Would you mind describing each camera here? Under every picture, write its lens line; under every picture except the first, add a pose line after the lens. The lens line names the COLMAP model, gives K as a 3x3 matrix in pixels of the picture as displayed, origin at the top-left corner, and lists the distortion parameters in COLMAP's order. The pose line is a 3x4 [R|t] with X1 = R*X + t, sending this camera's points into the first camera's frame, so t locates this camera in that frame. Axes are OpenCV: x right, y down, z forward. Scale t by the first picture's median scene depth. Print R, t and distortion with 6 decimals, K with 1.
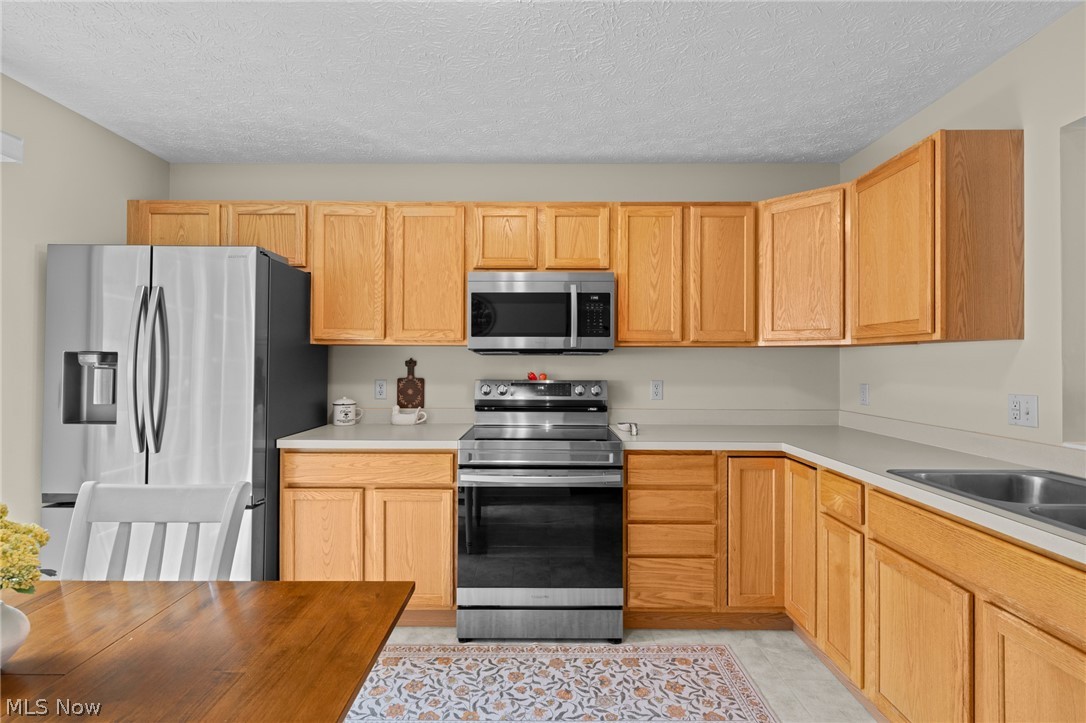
lens RADIAL K [[513.8, 0, 543.0], [0, 513.8, 361.5], [0, 0, 1]] dist [0.001945, 0.000479]
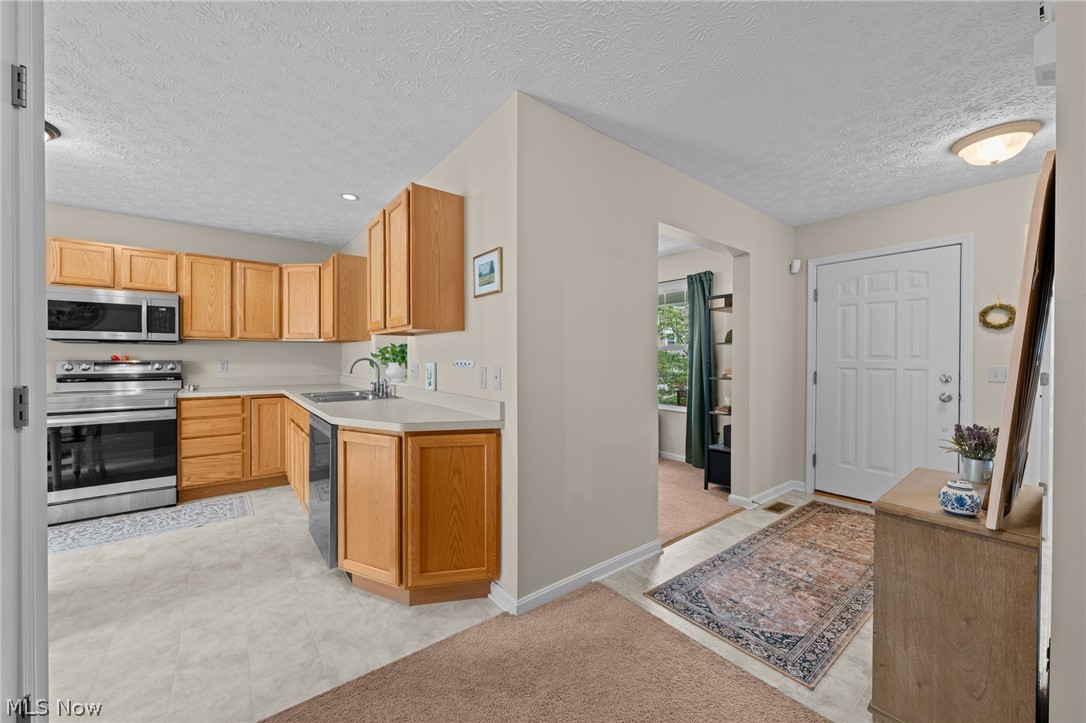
lens RADIAL K [[410.3, 0, 543.0], [0, 410.3, 361.5], [0, 0, 1]] dist [-0.000259, 0.000081]
pose [[0.786003, -0.004538, 0.618206, 0.252104], [-0.003421, 0.999926, 0.011690, 0.024255], [-0.618213, -0.011303, 0.785929, -0.808393]]
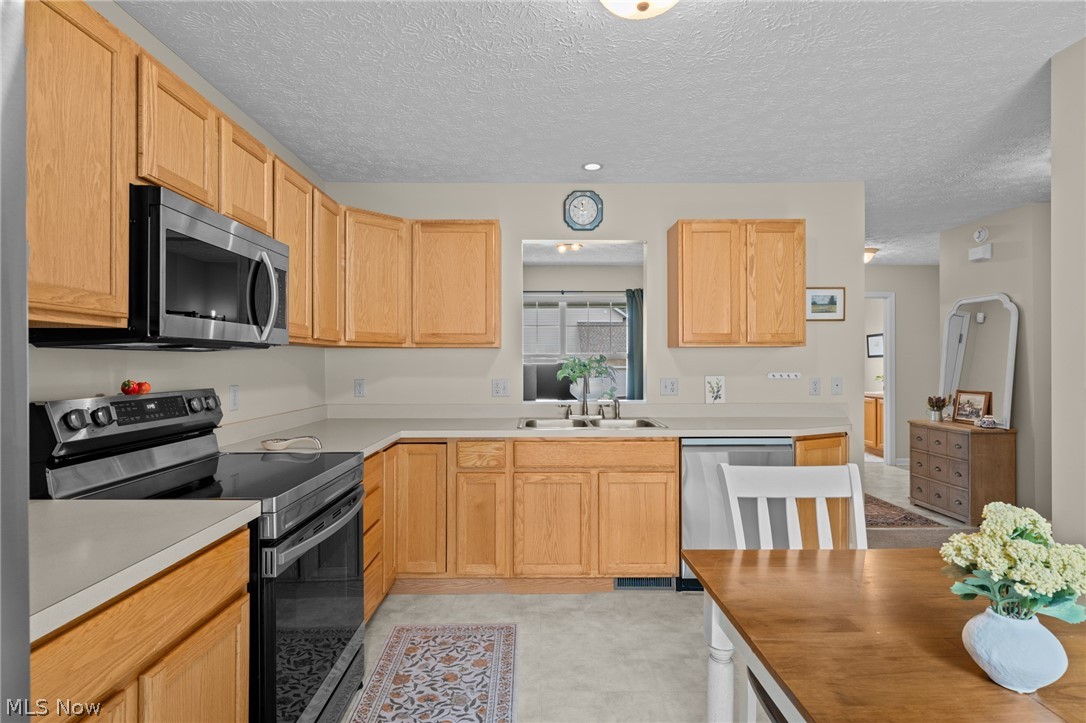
lens RADIAL K [[551.4, 0, 543.0], [0, 551.4, 361.5], [0, 0, 1]] dist [0.005882, 0.000361]
pose [[-0.015542, -0.002064, 0.999877, -0.717044], [0.001756, 0.999996, 0.002092, 0.000402], [-0.999878, 0.001788, -0.015539, 0.640201]]
